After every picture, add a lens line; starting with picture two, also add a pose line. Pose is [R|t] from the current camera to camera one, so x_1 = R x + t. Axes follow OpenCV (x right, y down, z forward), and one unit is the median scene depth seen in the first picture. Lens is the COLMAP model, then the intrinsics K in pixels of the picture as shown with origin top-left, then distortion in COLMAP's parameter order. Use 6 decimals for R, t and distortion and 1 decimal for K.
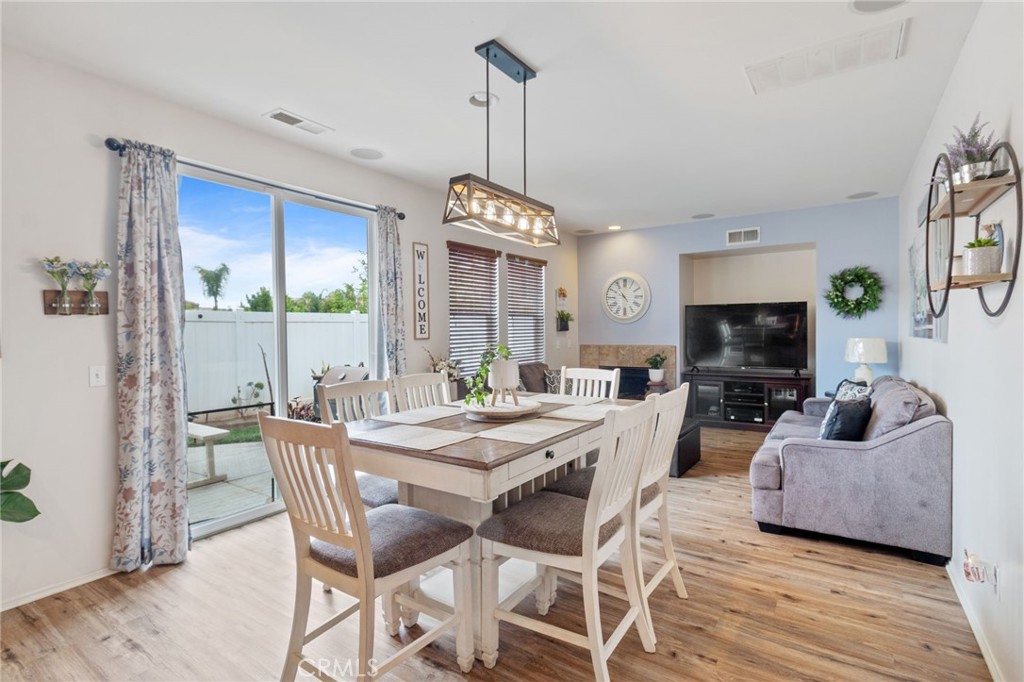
lens RADIAL K [[483.6, 0, 529.0], [0, 483.6, 335.1], [0, 0, 1]] dist [0.004572, 0.000009]
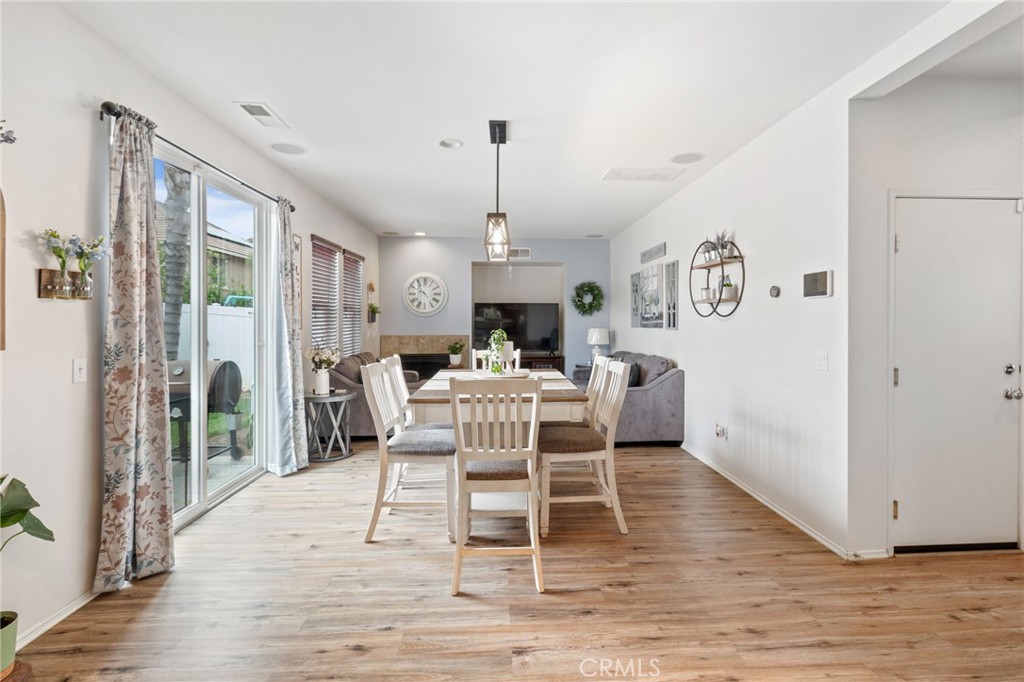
lens RADIAL K [[483.6, 0, 513.6], [0, 483.6, 318.6], [0, 0, 1]] dist [0.004572, 0.000009]
pose [[0.804887, 0.012444, 0.593298, -0.666191], [-0.001039, 0.999808, -0.019560, 0.007181], [-0.593427, 0.015127, 0.804745, -0.126965]]
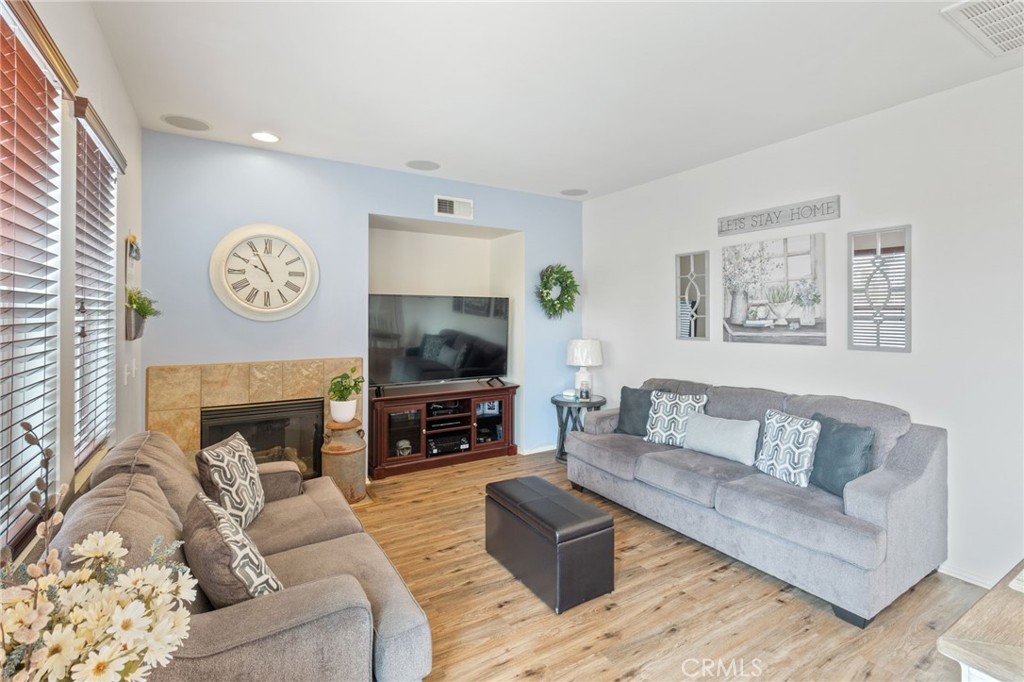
lens RADIAL K [[483.6, 0, 514.5], [0, 483.6, 307.8], [0, 0, 1]] dist [0.004572, 0.000009]
pose [[0.414052, 0.021932, 0.909989, -0.372569], [0.004912, 0.999641, -0.026328, -0.048969], [-0.910240, 0.015371, 0.413796, 1.097322]]
